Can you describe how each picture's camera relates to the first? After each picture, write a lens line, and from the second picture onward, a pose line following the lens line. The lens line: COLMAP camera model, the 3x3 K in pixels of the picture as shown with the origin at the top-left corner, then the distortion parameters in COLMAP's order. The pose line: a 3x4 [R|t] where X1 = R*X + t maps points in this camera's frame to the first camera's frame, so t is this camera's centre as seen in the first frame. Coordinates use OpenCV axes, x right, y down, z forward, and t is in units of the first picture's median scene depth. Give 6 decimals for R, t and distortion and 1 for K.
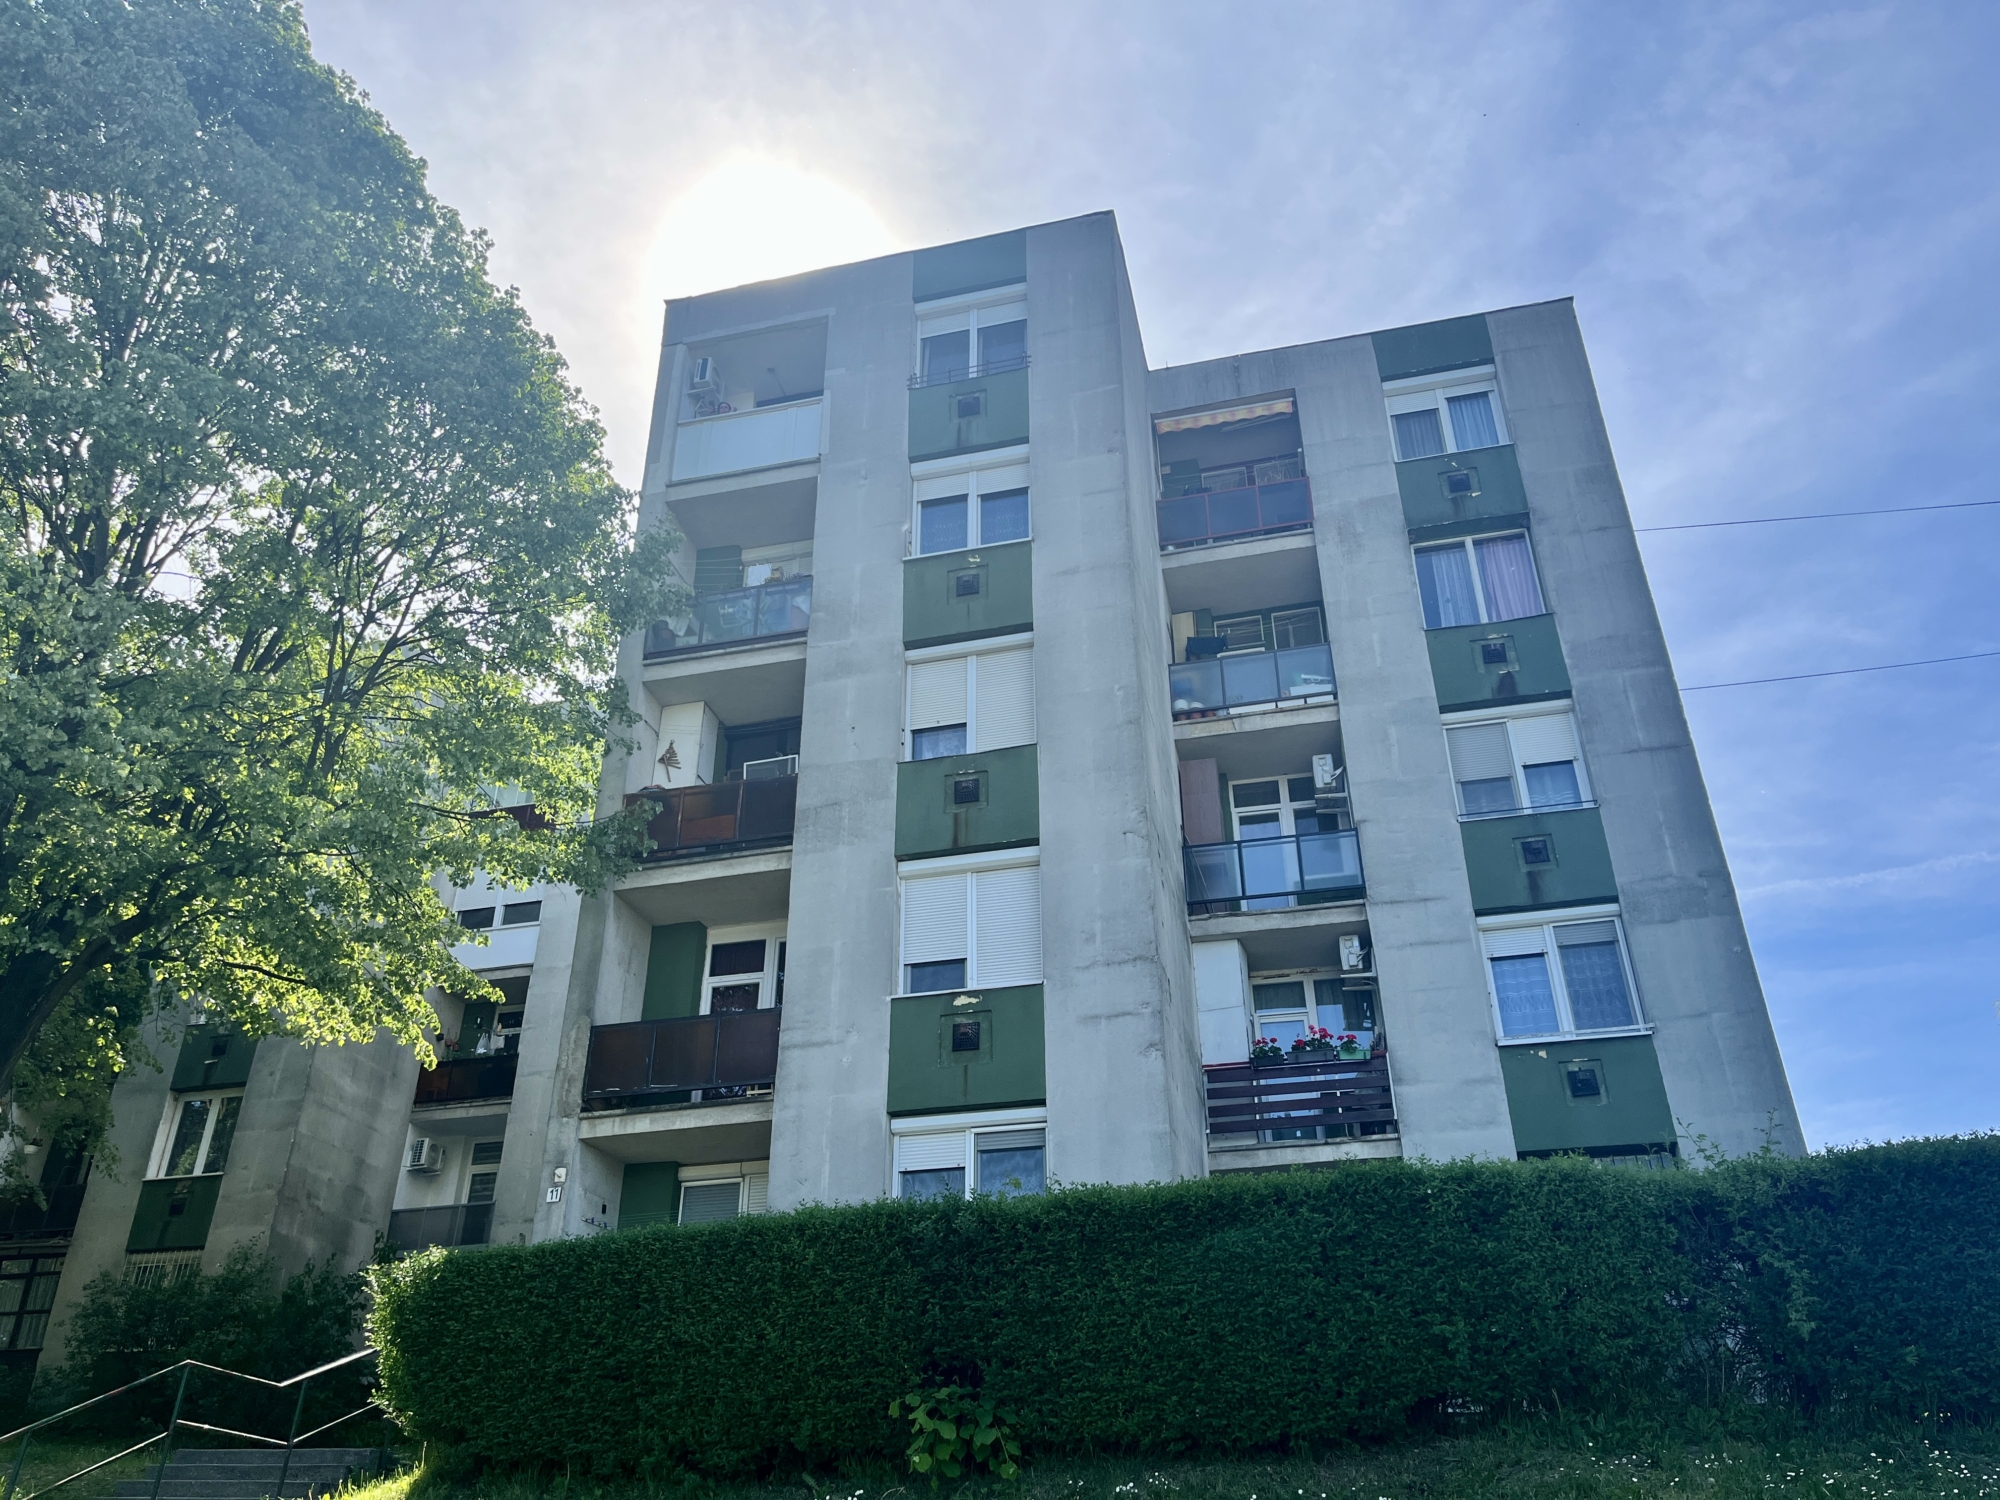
lens RADIAL K [[1511.4, 0, 1007.2], [0, 1511.4, 752.4], [0, 0, 1]] dist [0.075058, -0.108788]
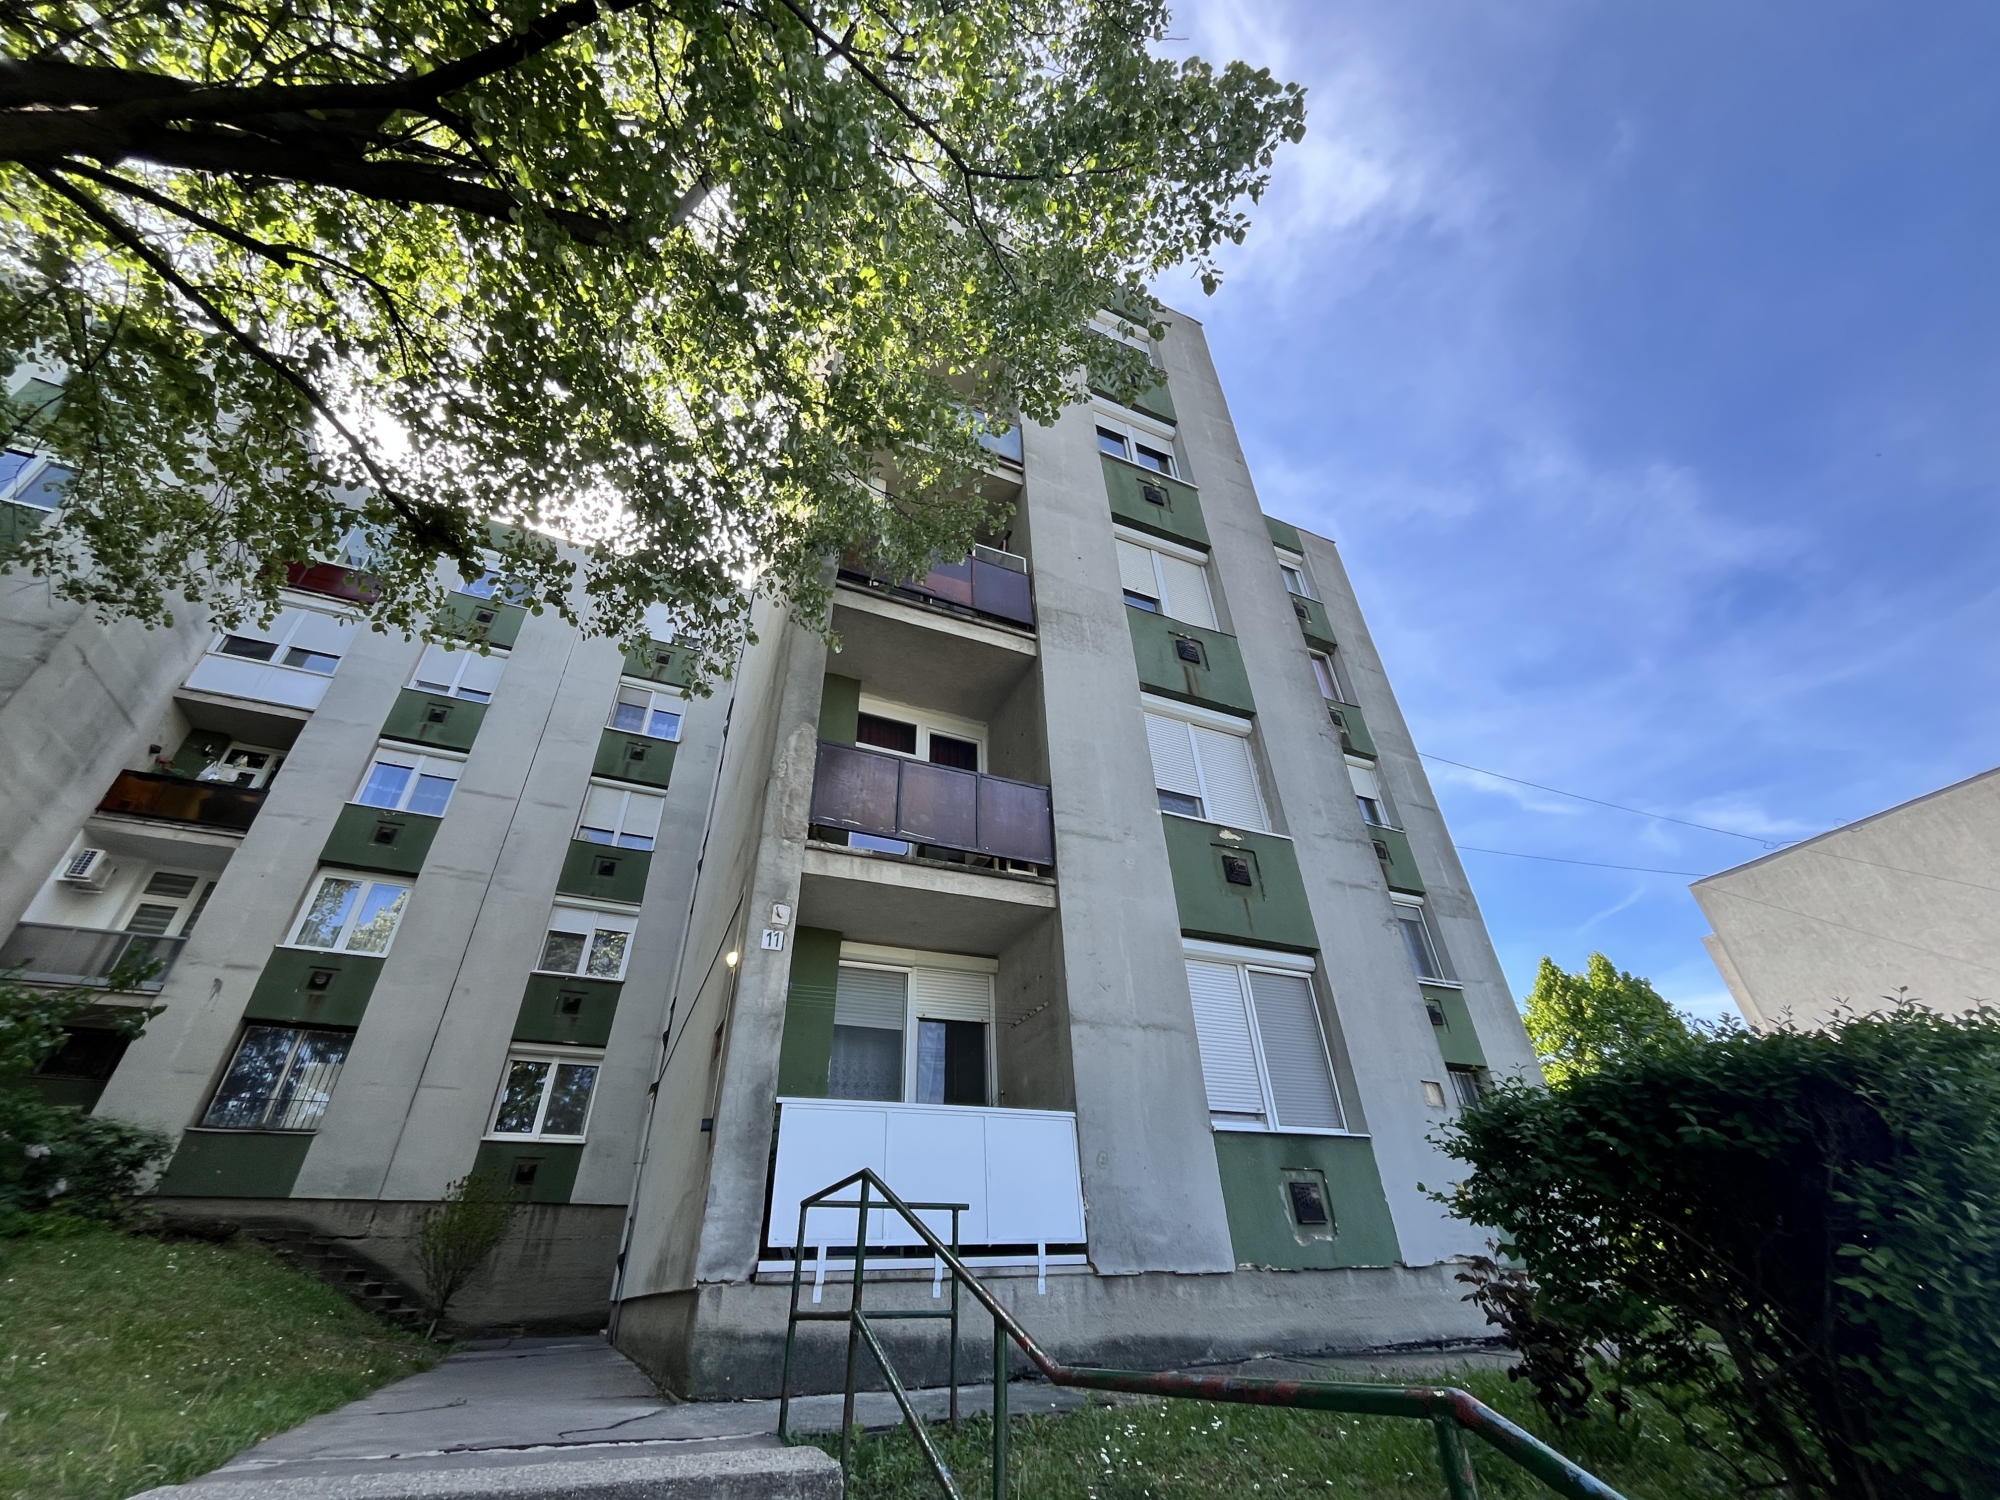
lens RADIAL K [[808.8, 0, 995.7], [0, 808.8, 745.7], [0, 0, 1]] dist [-0.001458, -0.000177]
pose [[0.793024, 0.331787, 0.510911, -0.383280], [-0.286447, 0.943262, -0.167940, 0.211137], [-0.537643, -0.013168, 0.843069, 0.560362]]
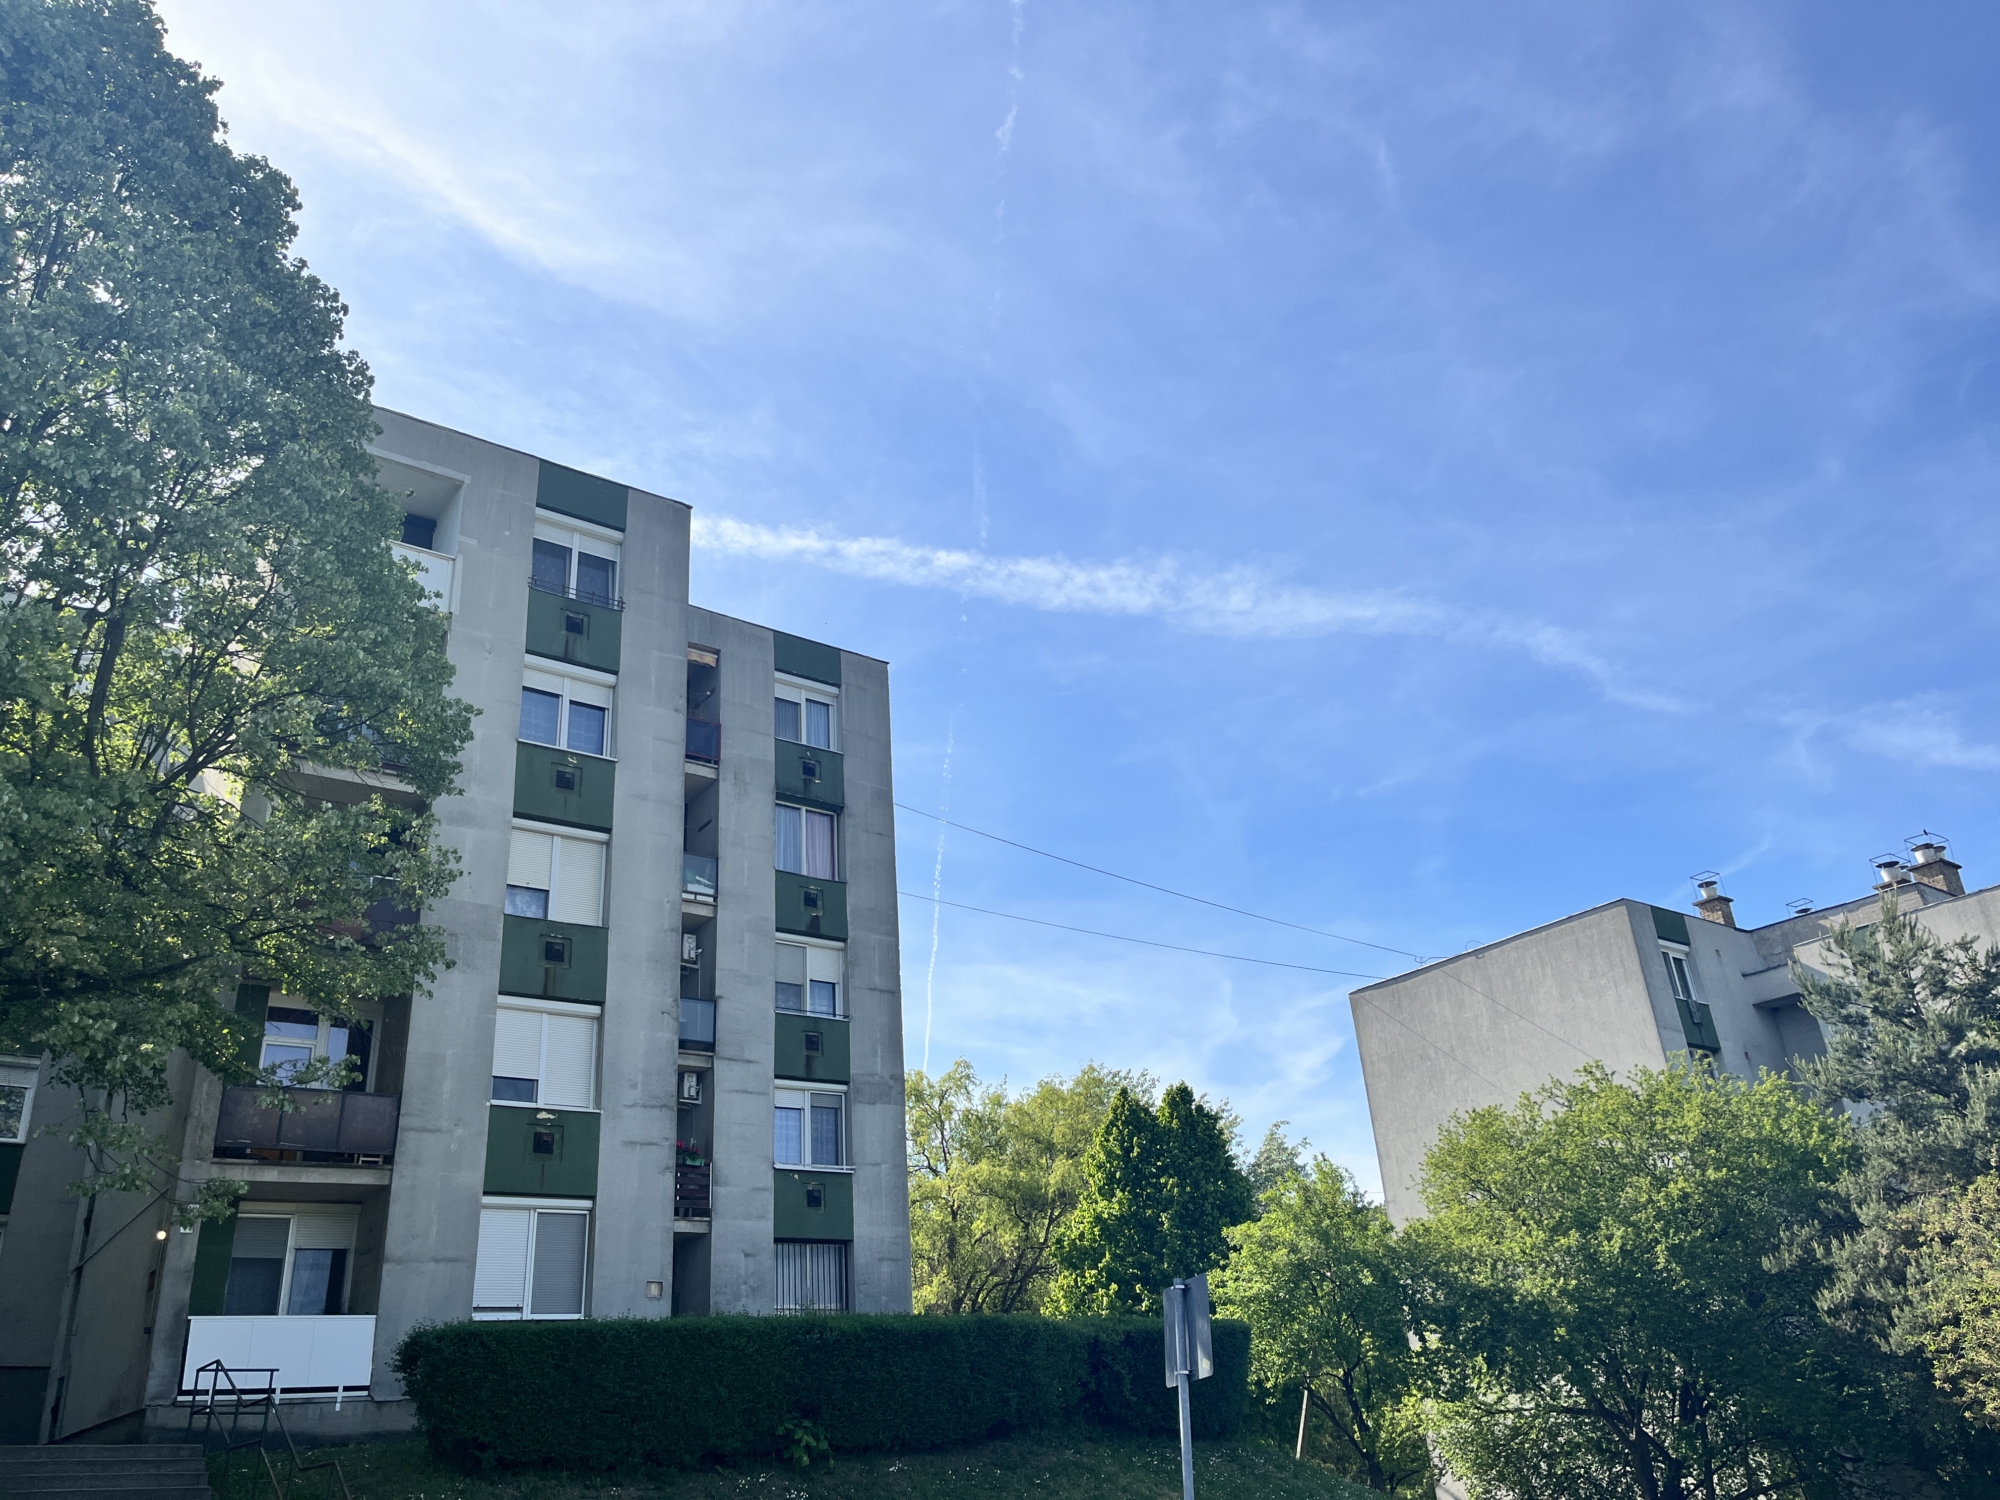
lens RADIAL K [[1511.4, 0, 1007.2], [0, 1511.4, 752.4], [0, 0, 1]] dist [0.075058, -0.108788]
pose [[0.643064, 0.296881, 0.705925, -0.743024], [-0.332256, 0.938682, -0.092099, -0.143199], [-0.689982, -0.175322, 0.702273, -0.197021]]
